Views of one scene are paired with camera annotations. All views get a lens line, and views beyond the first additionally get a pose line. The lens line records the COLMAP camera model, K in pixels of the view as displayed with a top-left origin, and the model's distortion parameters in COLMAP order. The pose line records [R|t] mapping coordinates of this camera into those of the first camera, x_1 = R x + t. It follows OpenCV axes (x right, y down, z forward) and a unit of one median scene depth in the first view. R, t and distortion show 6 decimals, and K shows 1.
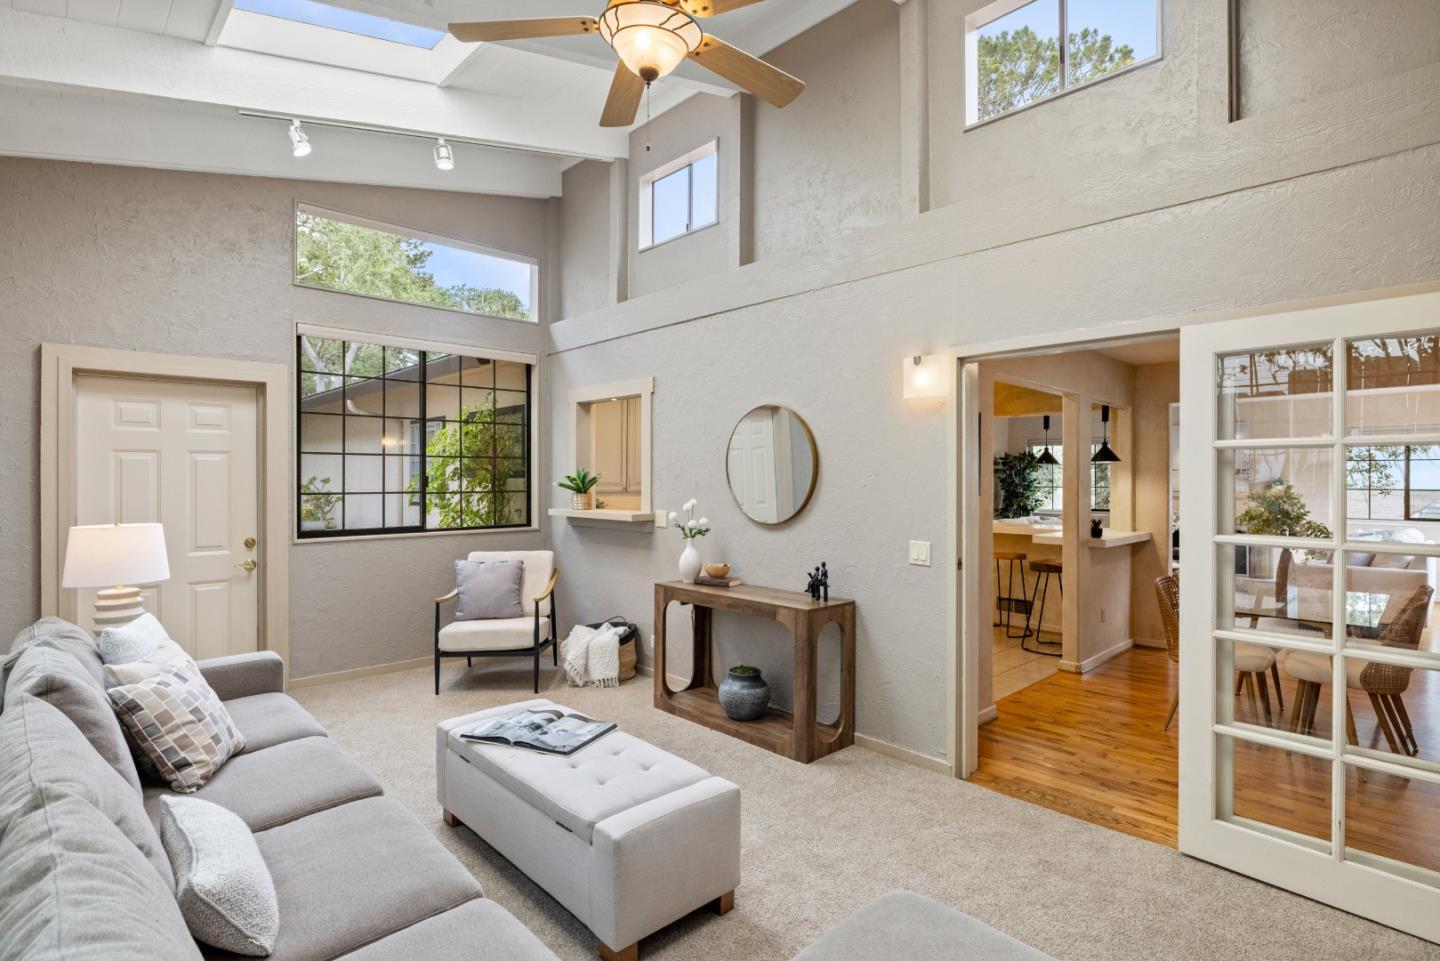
lens RADIAL K [[700.2, 0, 717.4], [0, 700.2, 473.7], [0, 0, 1]] dist [-0.001538, -0.000284]
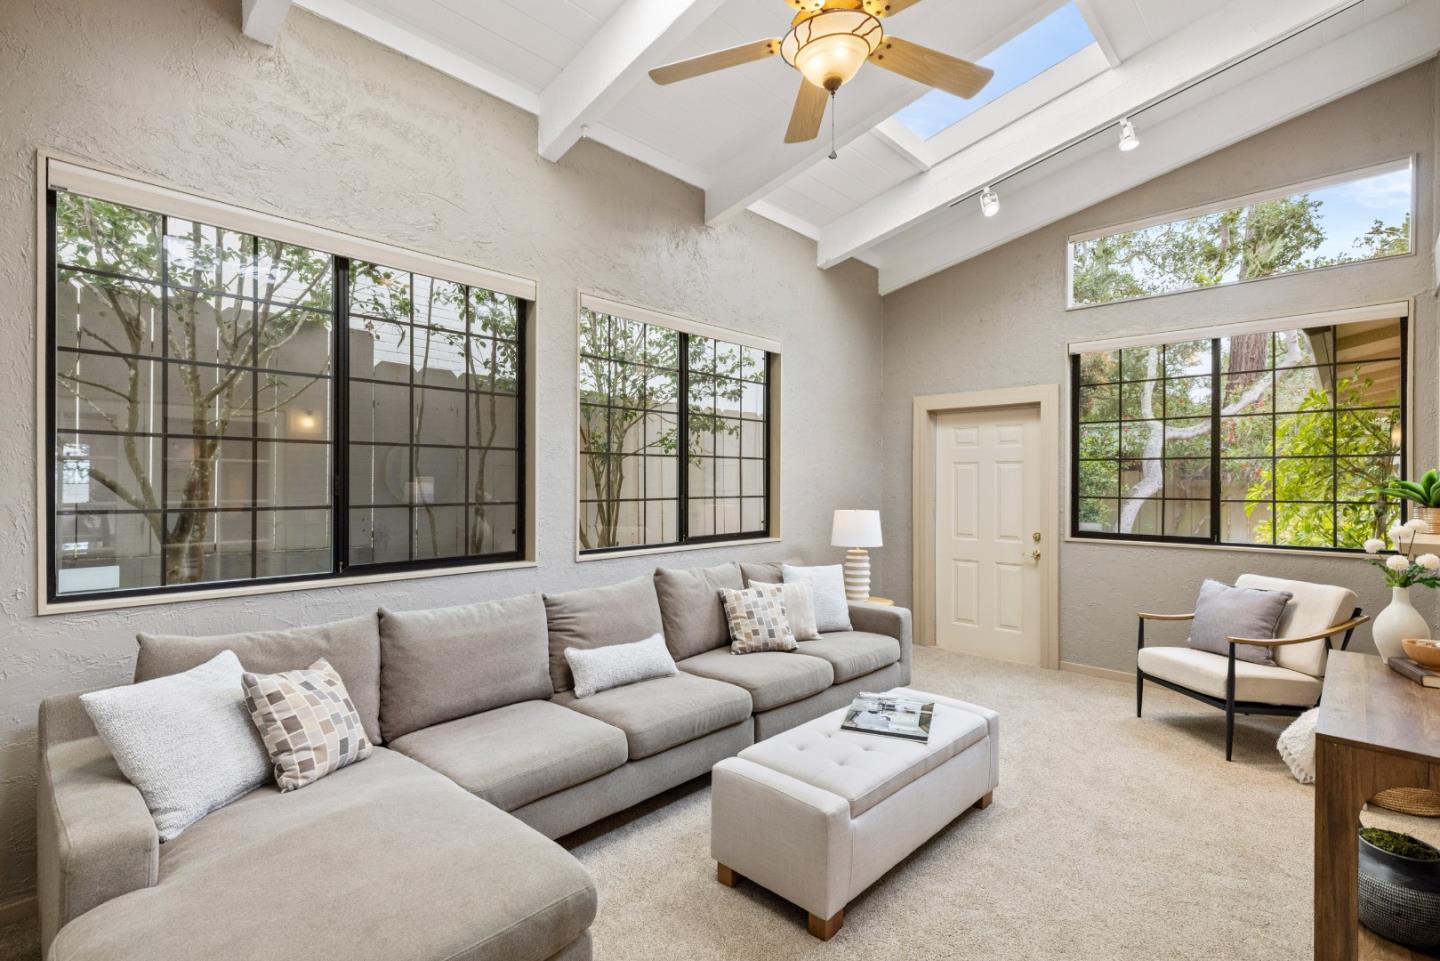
lens RADIAL K [[685.4, 0, 720.0], [0, 685.4, 480.5], [0, 0, 1]] dist [0.001075, 0.000085]
pose [[0.052605, -0.002348, -0.998613, 0.483186], [0.007560, 0.999970, -0.001953, 0.000455], [0.998587, -0.007447, 0.052621, 0.406076]]
